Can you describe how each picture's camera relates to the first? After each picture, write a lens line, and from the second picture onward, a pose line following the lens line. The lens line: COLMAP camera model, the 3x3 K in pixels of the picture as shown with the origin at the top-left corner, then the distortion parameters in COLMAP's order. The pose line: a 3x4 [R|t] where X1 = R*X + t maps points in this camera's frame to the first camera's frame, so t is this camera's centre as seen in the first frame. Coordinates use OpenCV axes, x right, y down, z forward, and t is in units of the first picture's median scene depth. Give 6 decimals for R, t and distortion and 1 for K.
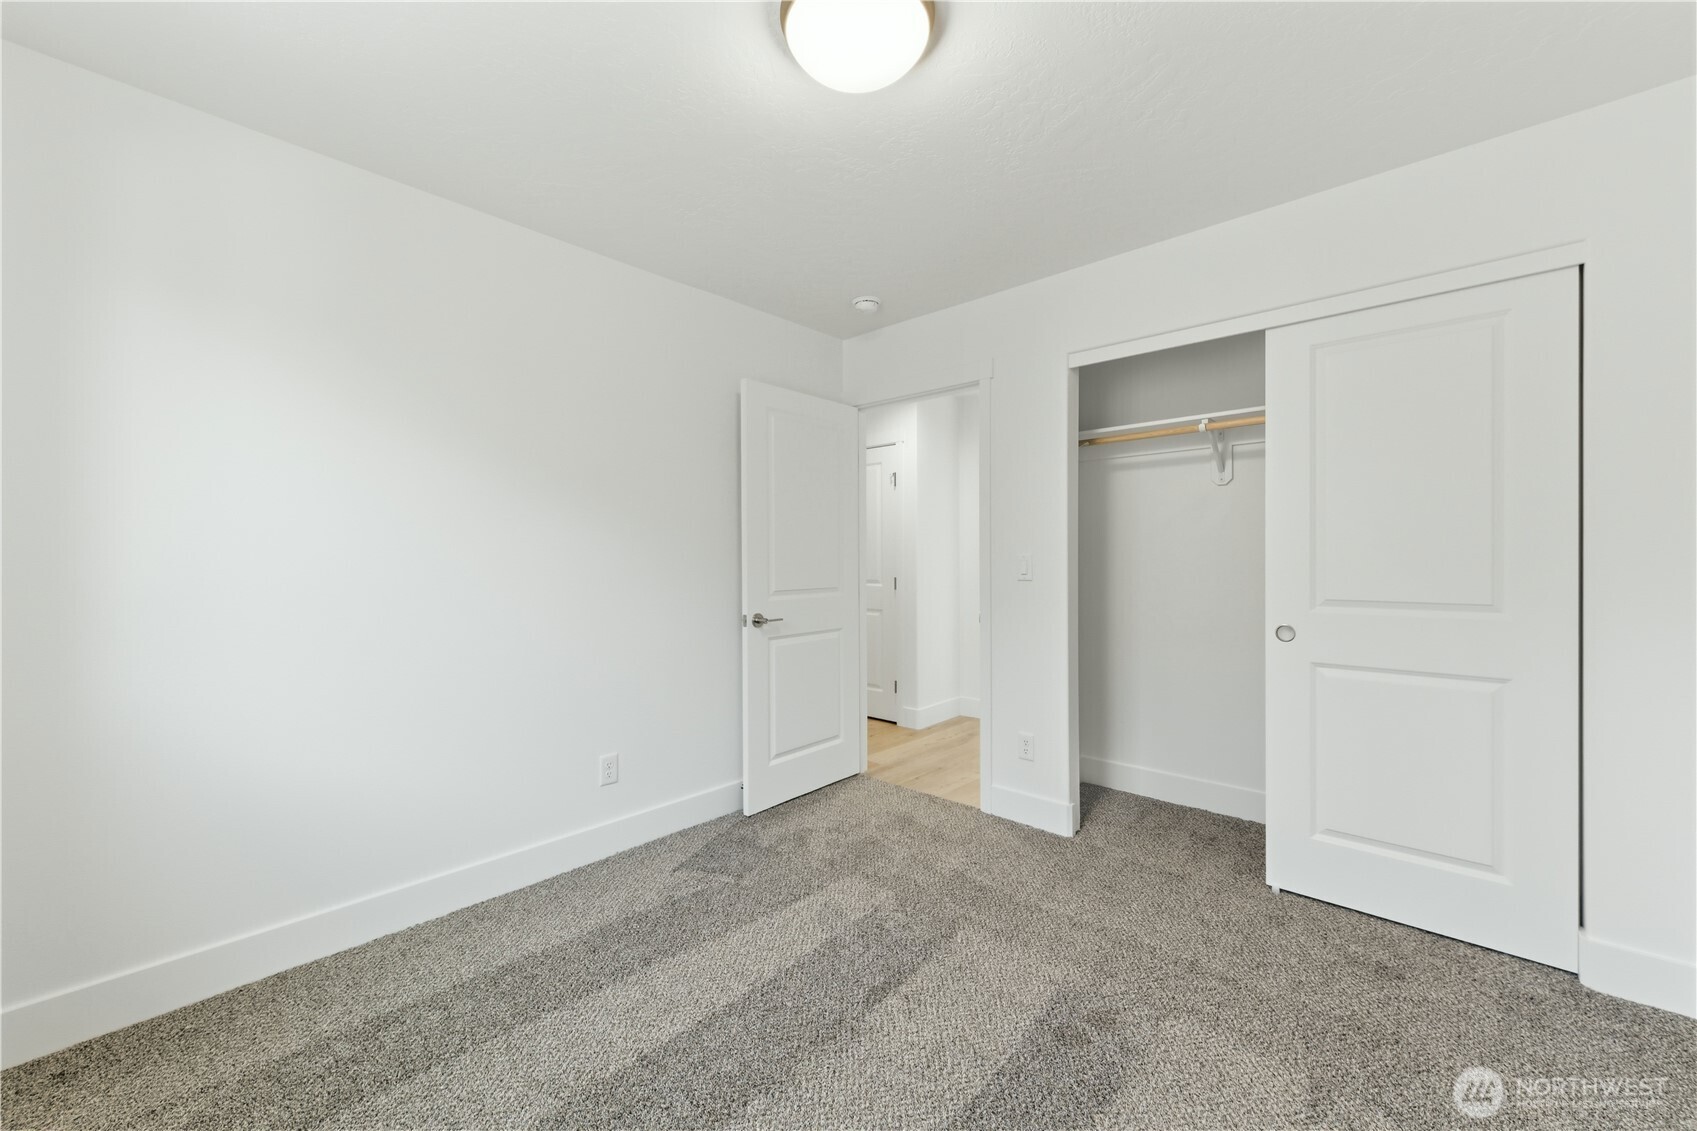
lens RADIAL K [[611.6, 0, 852.5], [0, 611.6, 556.6], [0, 0, 1]] dist [0.007147, 0.000105]
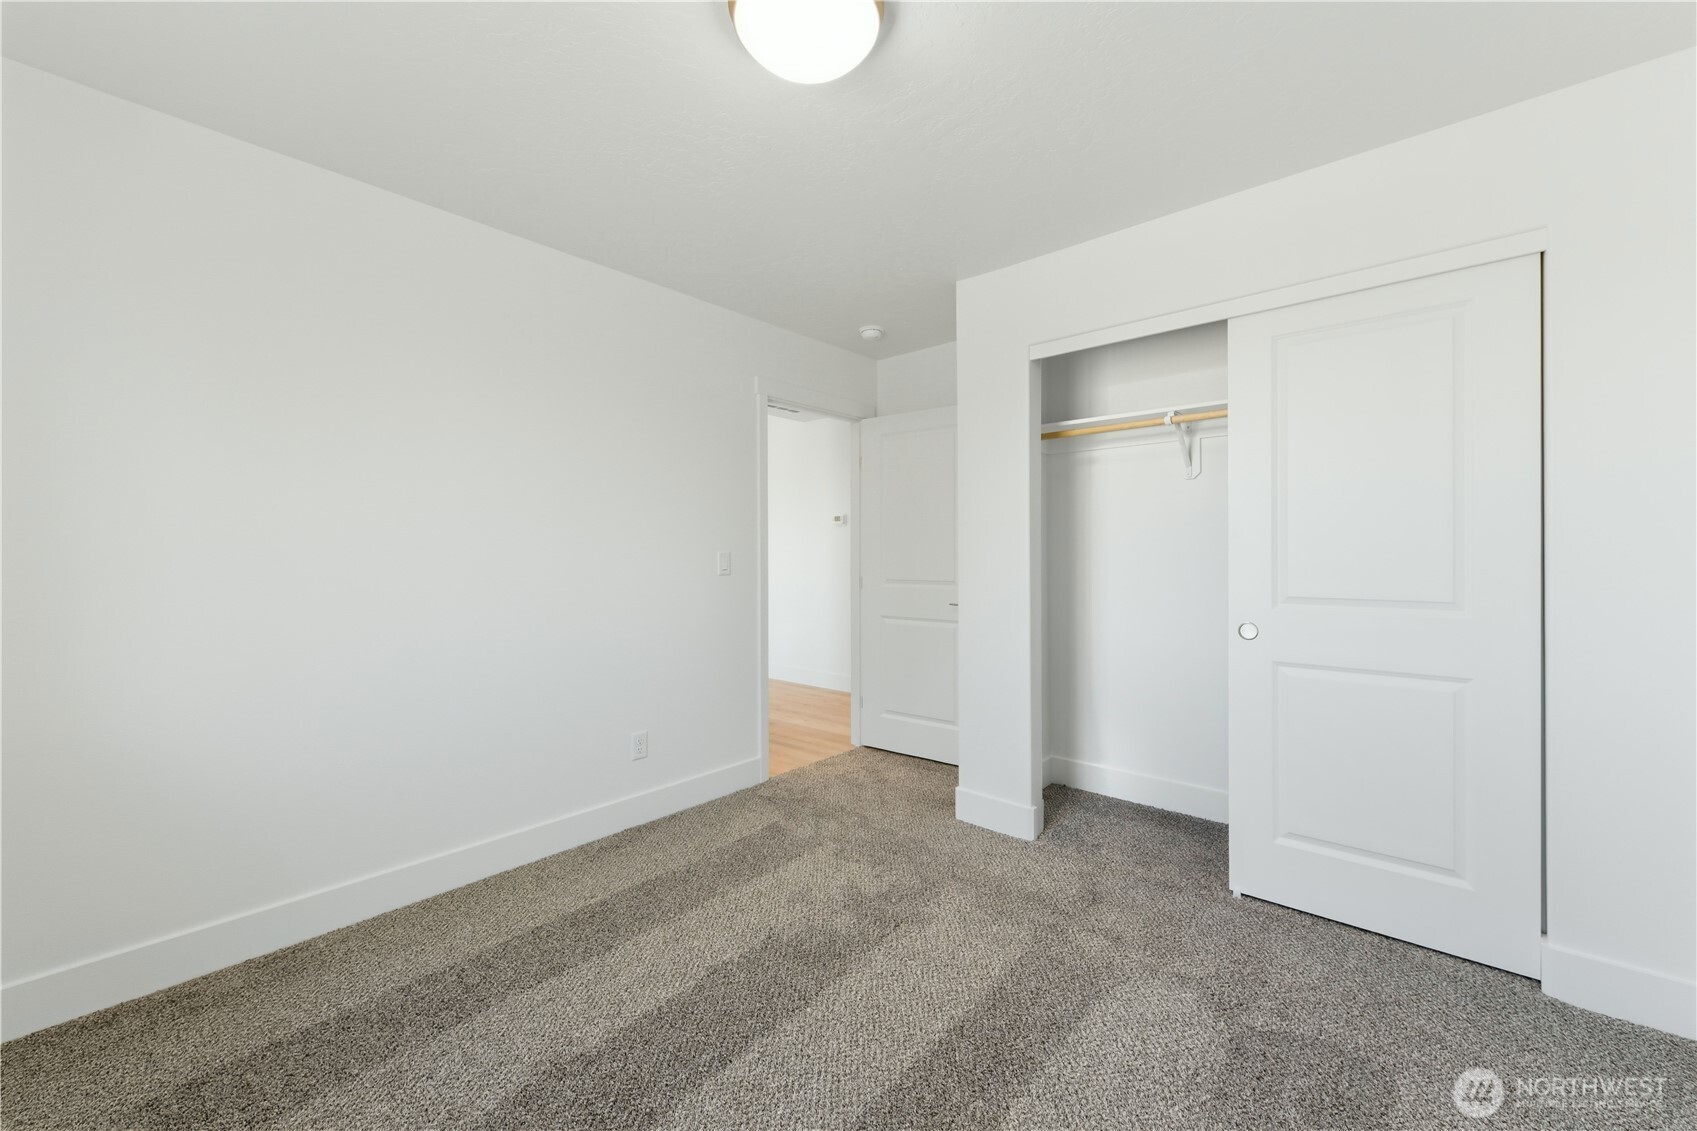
lens RADIAL K [[669.9, 0, 844.5], [0, 669.9, 552.7], [0, 0, 1]] dist [0.003953, -0.001051]
pose [[0.999234, -0.002062, -0.039077, 0.102855], [0.002057, 0.999998, -0.000170, -0.001136], [0.039077, 0.000089, 0.999236, -0.082890]]
